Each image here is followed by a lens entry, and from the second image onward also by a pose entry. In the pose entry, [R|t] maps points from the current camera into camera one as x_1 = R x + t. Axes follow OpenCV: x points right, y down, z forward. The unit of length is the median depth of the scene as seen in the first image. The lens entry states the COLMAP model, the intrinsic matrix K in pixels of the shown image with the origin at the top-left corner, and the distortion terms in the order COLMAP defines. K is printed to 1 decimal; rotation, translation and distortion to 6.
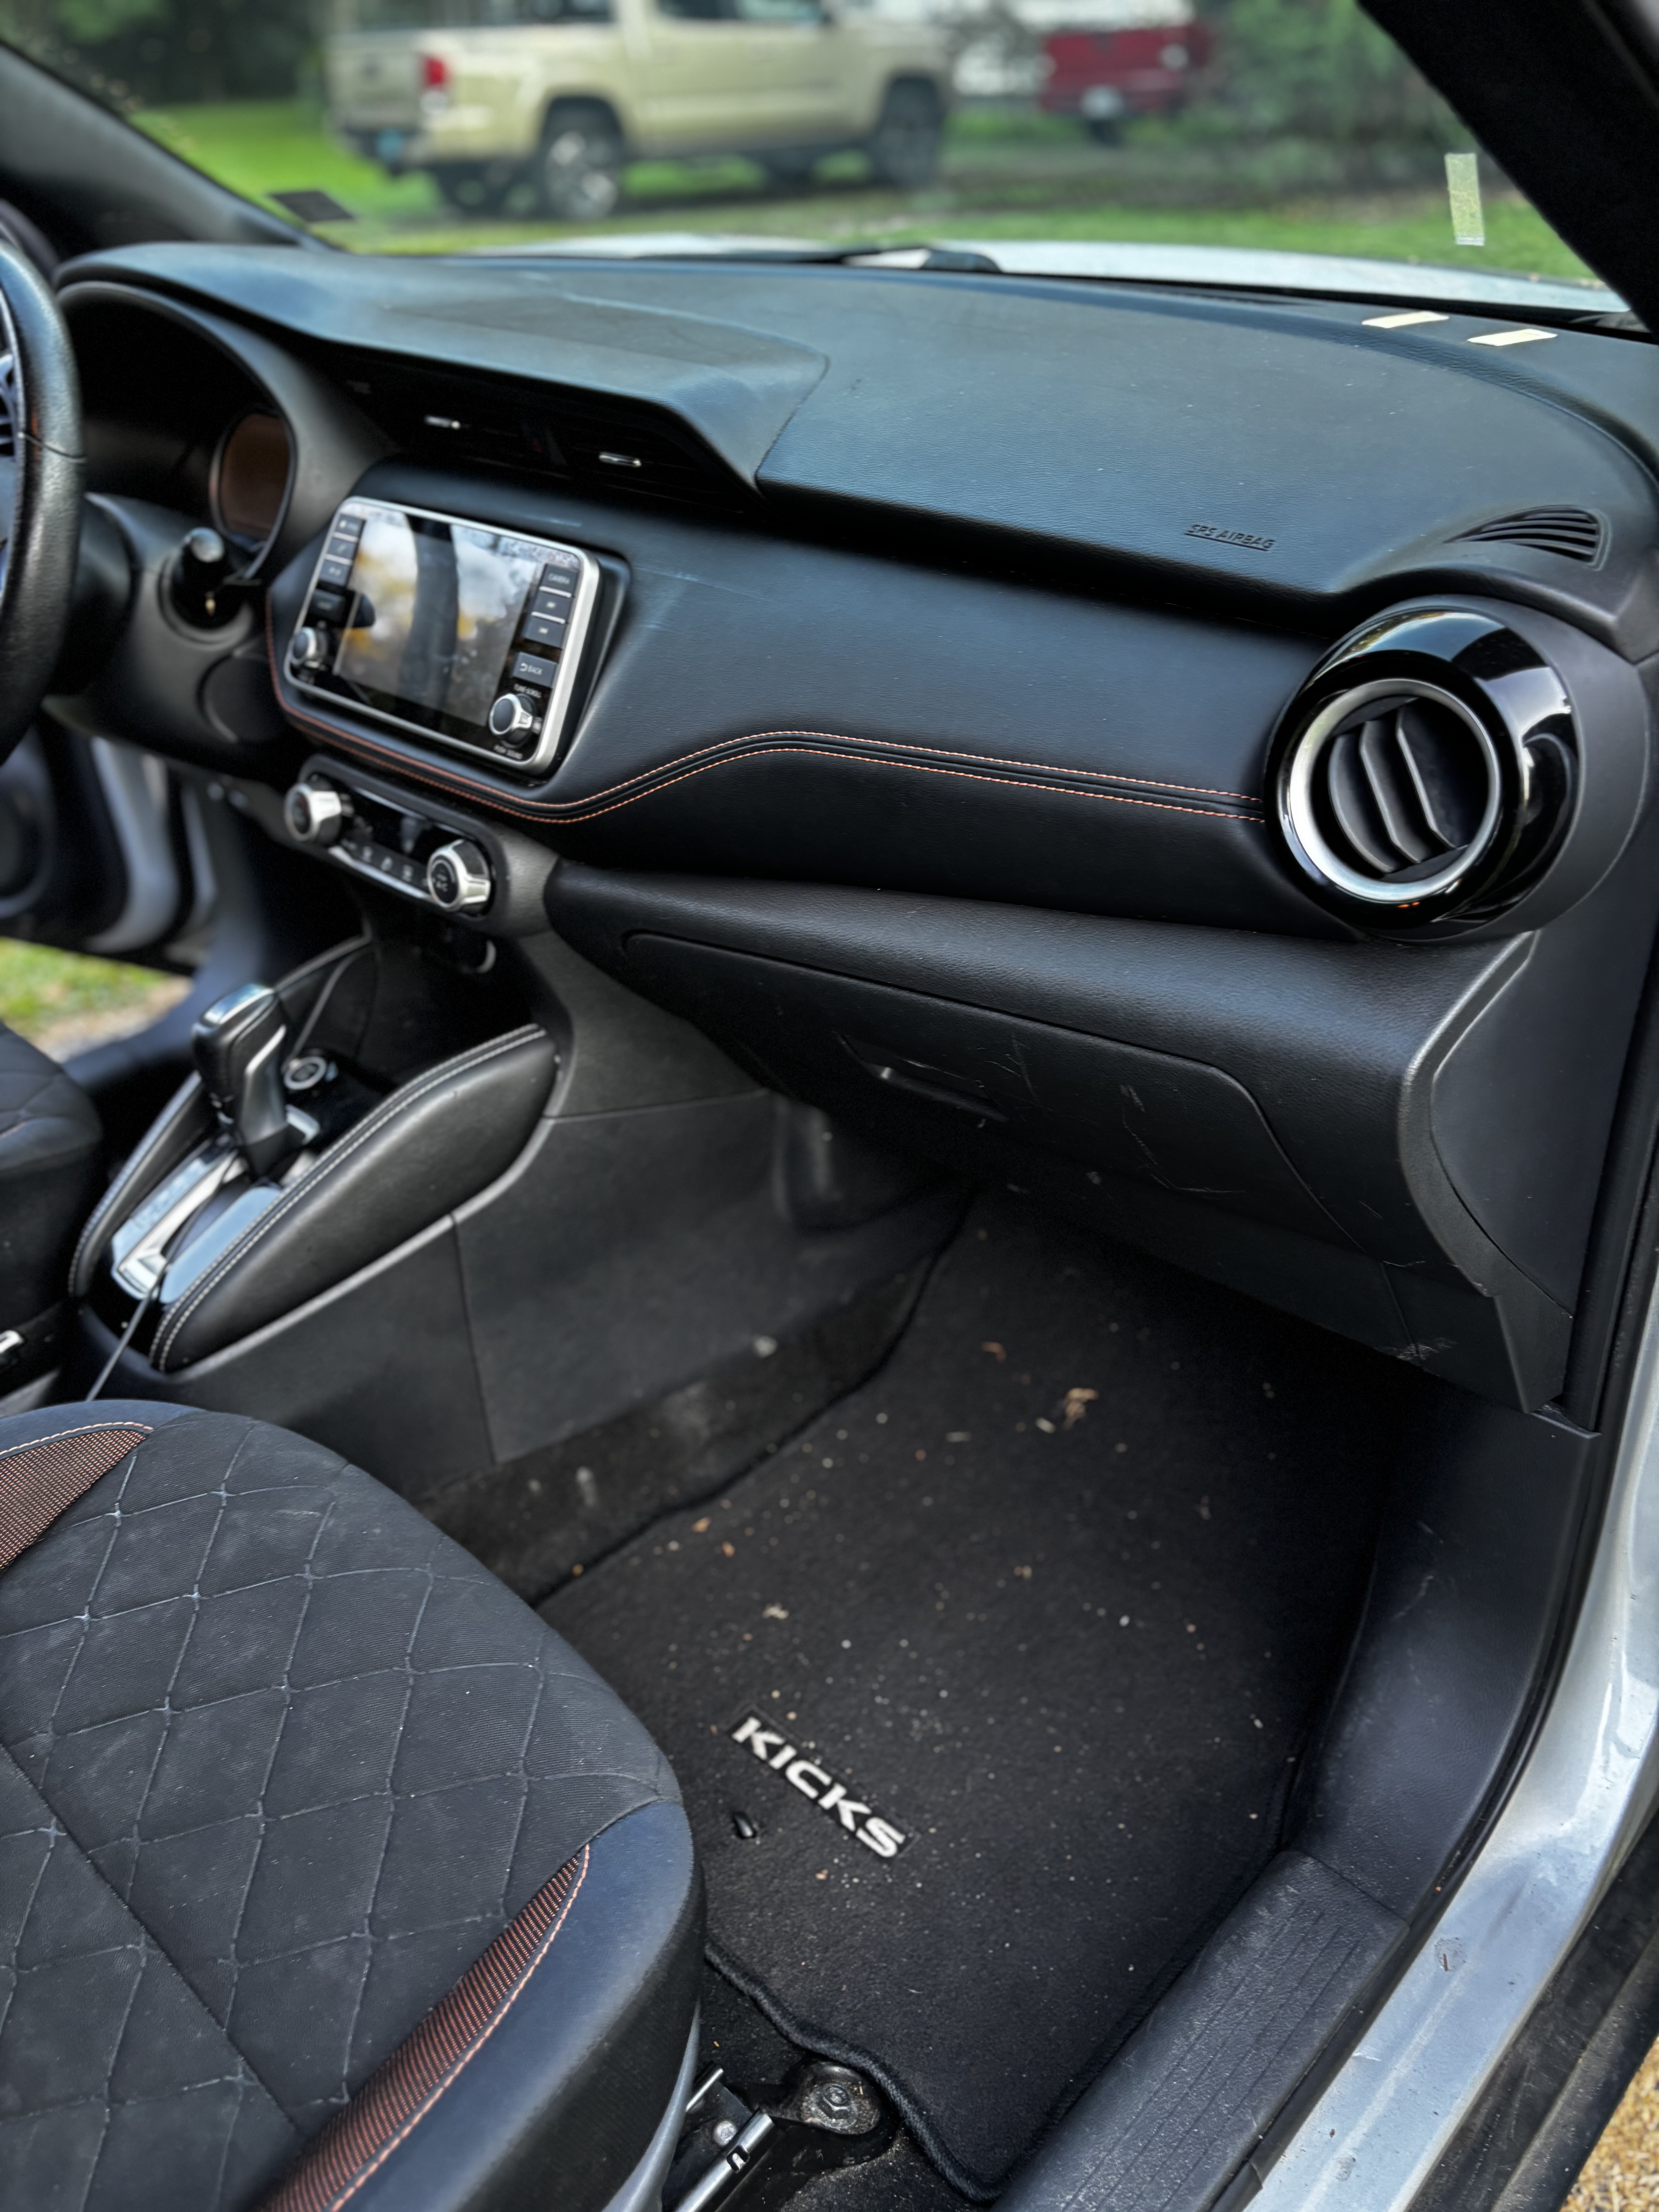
lens RADIAL K [[1738.8, 0, 829.5], [0, 1738.8, 1106.0], [0, 0, 1]] dist [0.036043, -0.004098]
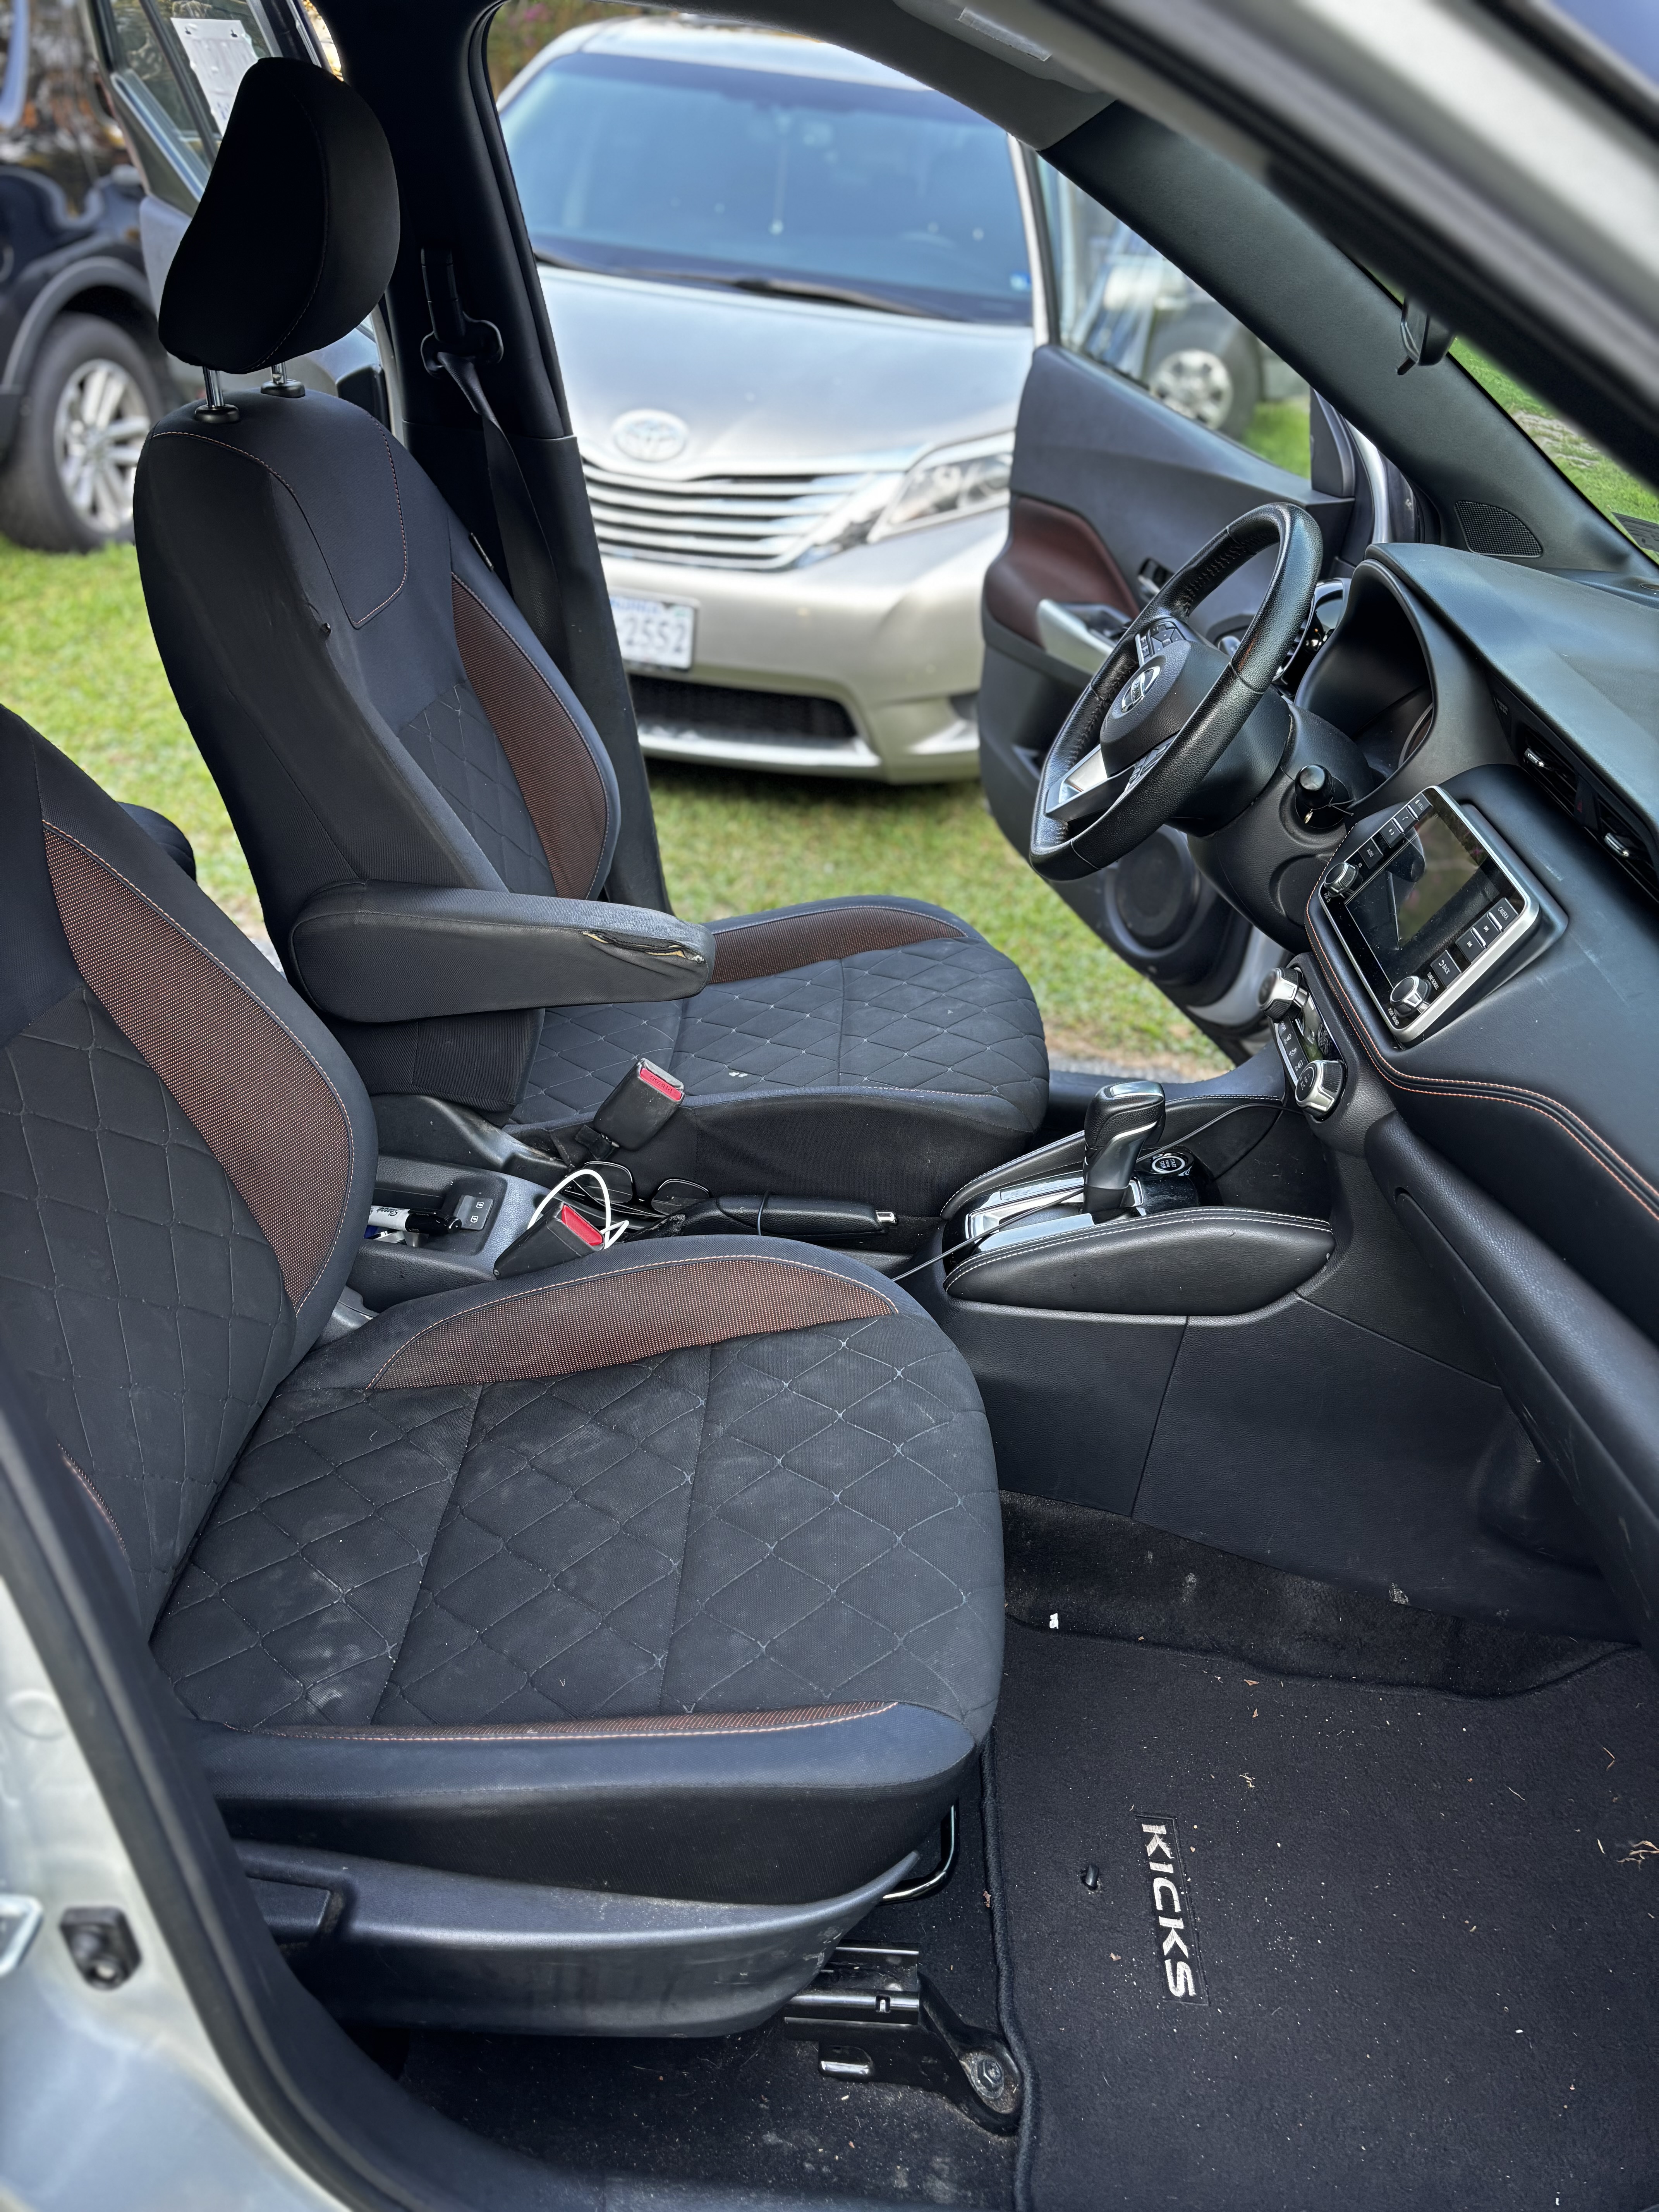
lens RADIAL K [[1738.8, 0, 829.5], [0, 1738.8, 1106.0], [0, 0, 1]] dist [0.036043, -0.004098]
pose [[0.651549, 0.477949, -0.589109, 0.282829], [-0.515105, 0.848831, 0.118962, -0.083163], [0.556912, 0.225943, 0.799249, -0.170392]]
